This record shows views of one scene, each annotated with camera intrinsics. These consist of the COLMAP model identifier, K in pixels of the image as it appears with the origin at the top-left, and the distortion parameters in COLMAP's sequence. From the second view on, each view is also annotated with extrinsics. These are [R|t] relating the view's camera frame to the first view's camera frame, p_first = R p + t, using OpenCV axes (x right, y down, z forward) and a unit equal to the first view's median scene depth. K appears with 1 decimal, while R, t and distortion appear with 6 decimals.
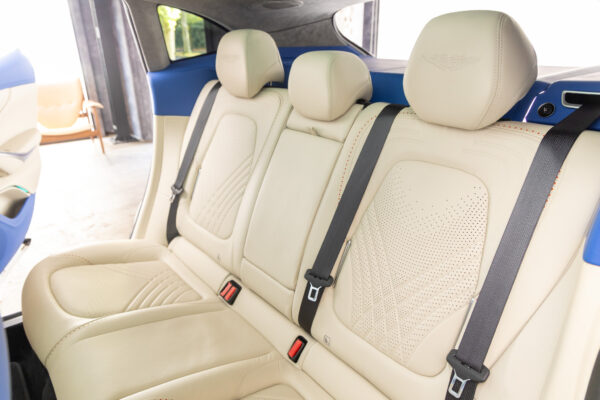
lens RADIAL K [[407.3, 0, 299.3], [0, 407.3, 199.9], [0, 0, 1]] dist [0.008471, 0.002258]
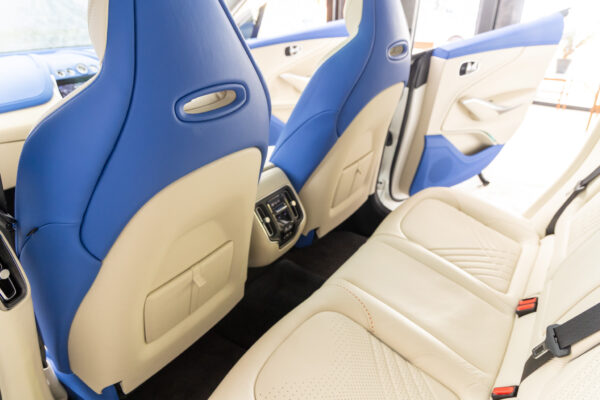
lens RADIAL K [[407.3, 0, 298.9], [0, 407.3, 200.2], [0, 0, 1]] dist [0.008471, 0.002258]
pose [[0.265278, 0.440414, -0.857708, 0.311984], [-0.362611, 0.869843, 0.334494, -0.077171], [0.893387, 0.222281, 0.390449, 0.150408]]
